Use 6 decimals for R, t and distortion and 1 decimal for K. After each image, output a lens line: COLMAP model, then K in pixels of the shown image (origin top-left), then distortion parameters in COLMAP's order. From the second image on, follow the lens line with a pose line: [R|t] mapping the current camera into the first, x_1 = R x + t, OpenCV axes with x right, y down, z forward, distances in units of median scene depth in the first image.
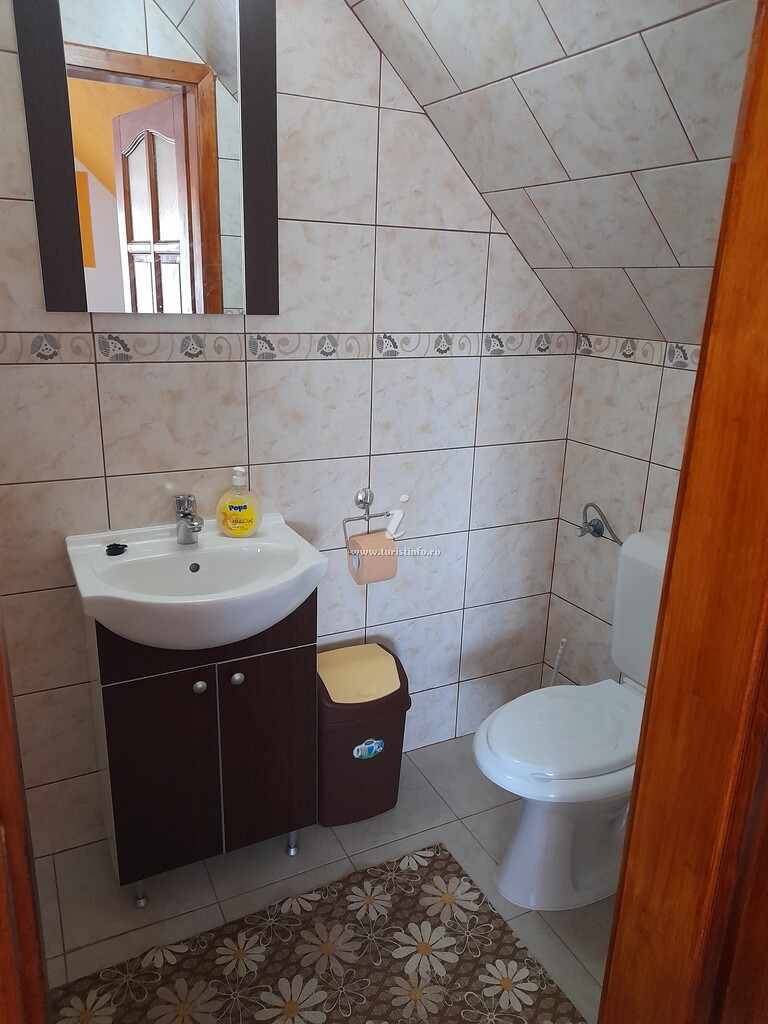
lens RADIAL K [[752.0, 0, 391.6], [0, 752.0, 516.0], [0, 0, 1]] dist [0.062782, -0.054688]
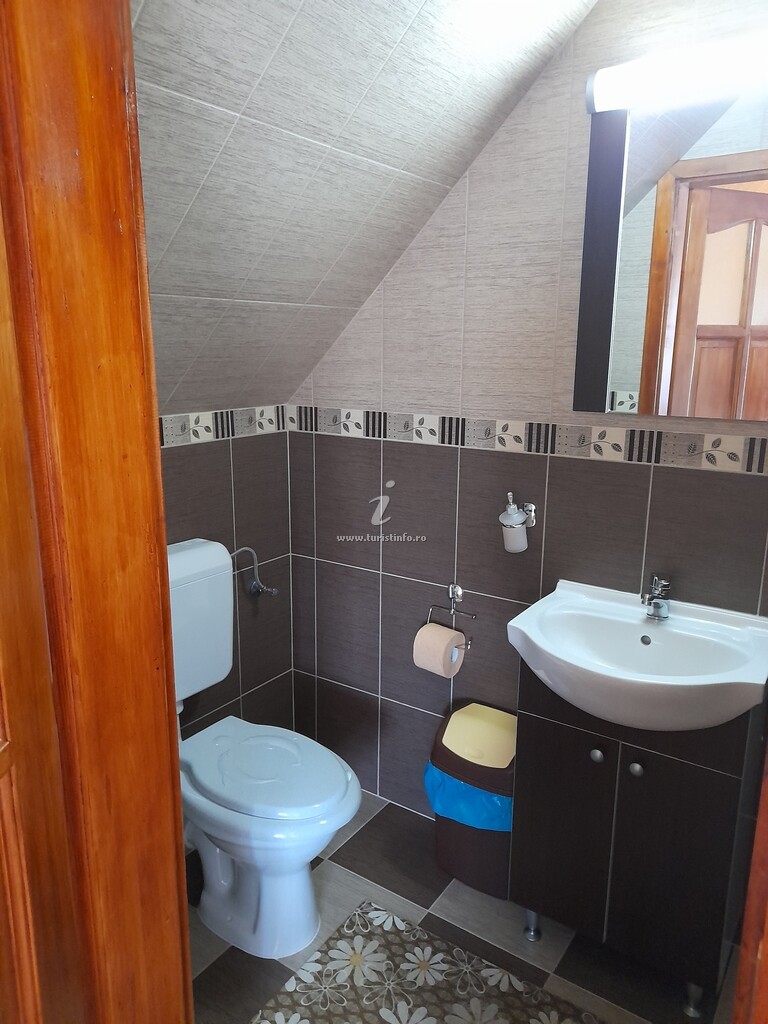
lens RADIAL K [[752.0, 0, 391.6], [0, 752.0, 516.0], [0, 0, 1]] dist [0.062782, -0.054688]
pose [[0.470527, 0.177262, -0.864397, 0.617632], [-0.256999, 0.964674, 0.057931, -0.094953], [0.844130, 0.194891, 0.499462, 0.302323]]
